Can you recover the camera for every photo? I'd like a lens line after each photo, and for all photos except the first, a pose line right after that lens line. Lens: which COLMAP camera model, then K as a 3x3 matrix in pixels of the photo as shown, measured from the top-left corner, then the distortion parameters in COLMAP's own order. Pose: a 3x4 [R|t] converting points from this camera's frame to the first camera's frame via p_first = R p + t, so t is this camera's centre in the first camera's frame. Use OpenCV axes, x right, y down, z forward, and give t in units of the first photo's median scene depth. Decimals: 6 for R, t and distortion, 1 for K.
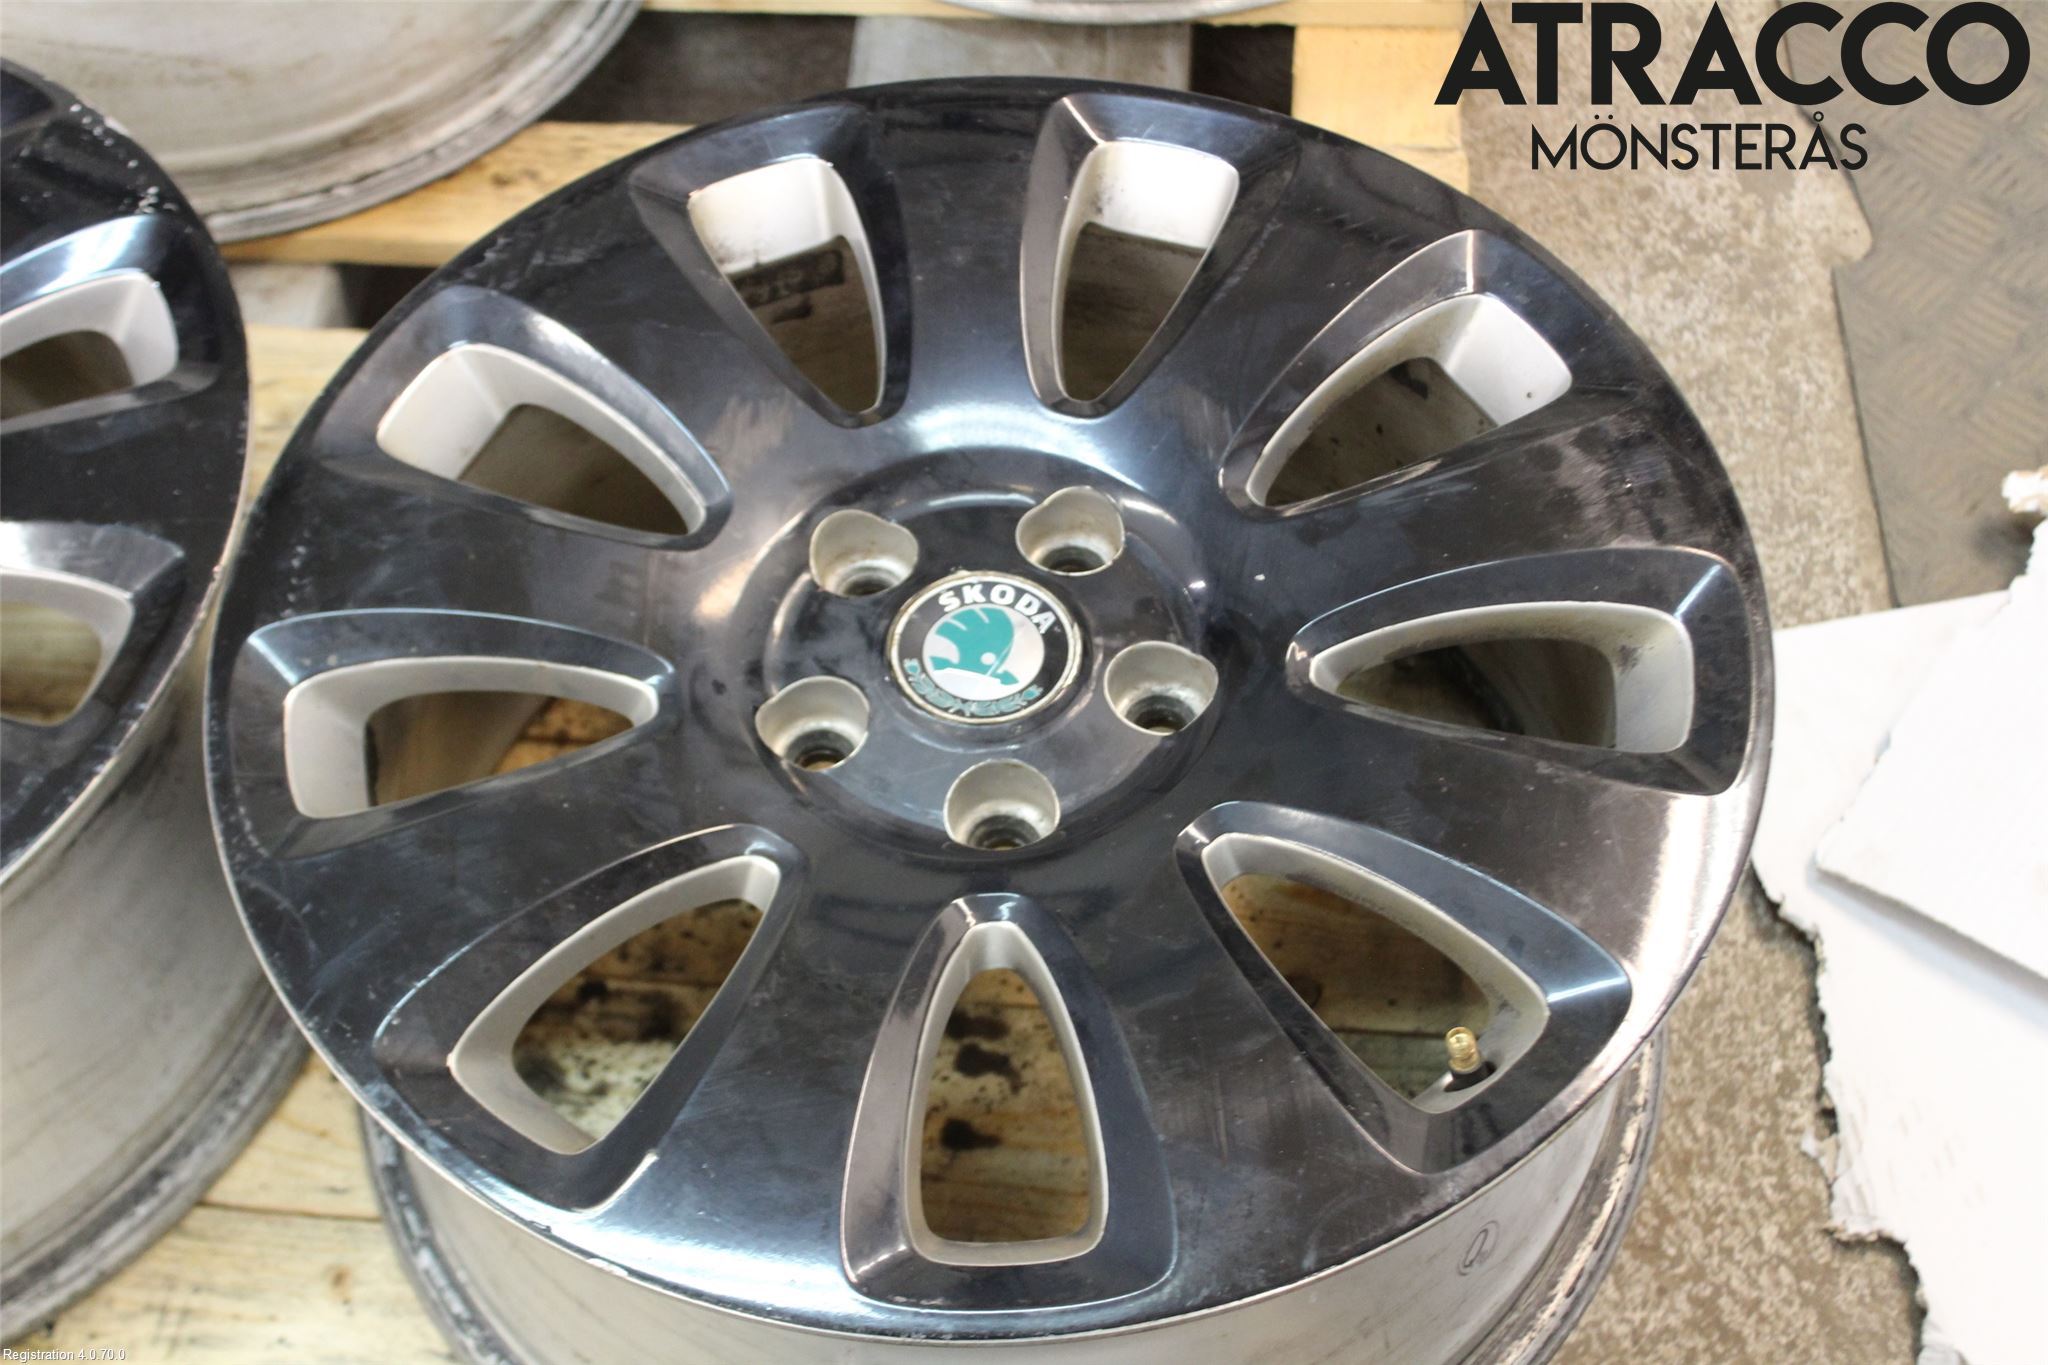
lens RADIAL K [[3006.2, 0, 1024.0], [0, 3006.2, 682.5], [0, 0, 1]] dist [-0.016112, 0.130858]
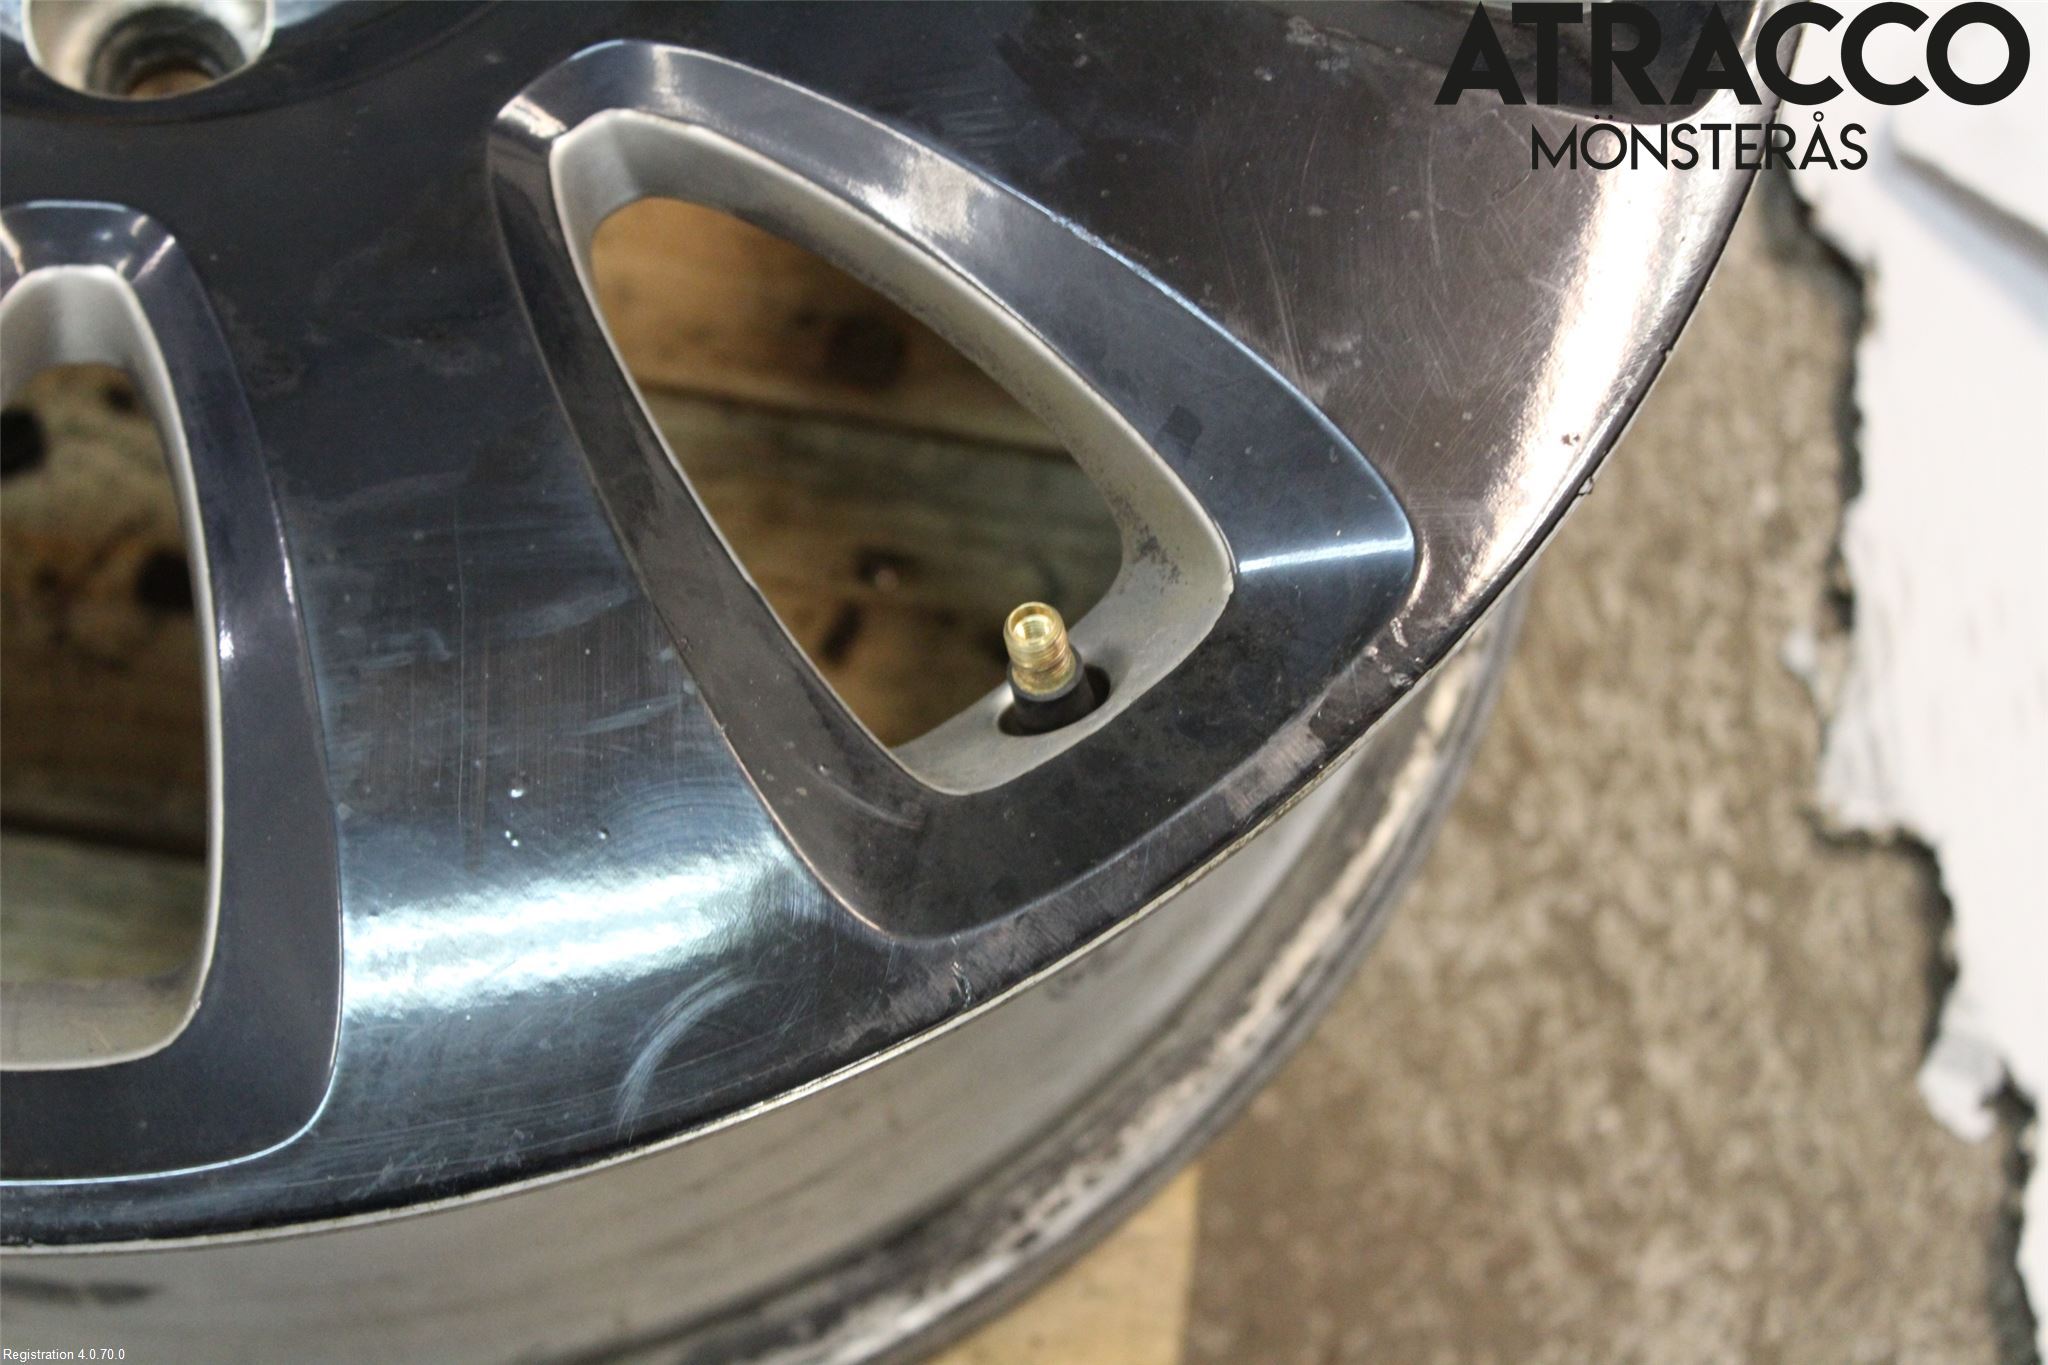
lens RADIAL K [[3928.8, 0, 1024.0], [0, 3928.8, 682.5], [0, 0, 1]] dist [-0.007676, 0.218399]
pose [[0.995712, 0.078665, 0.048668, 0.085771], [-0.089041, 0.957654, 0.273808, -0.029000], [-0.025068, -0.276967, 0.960552, 0.311884]]
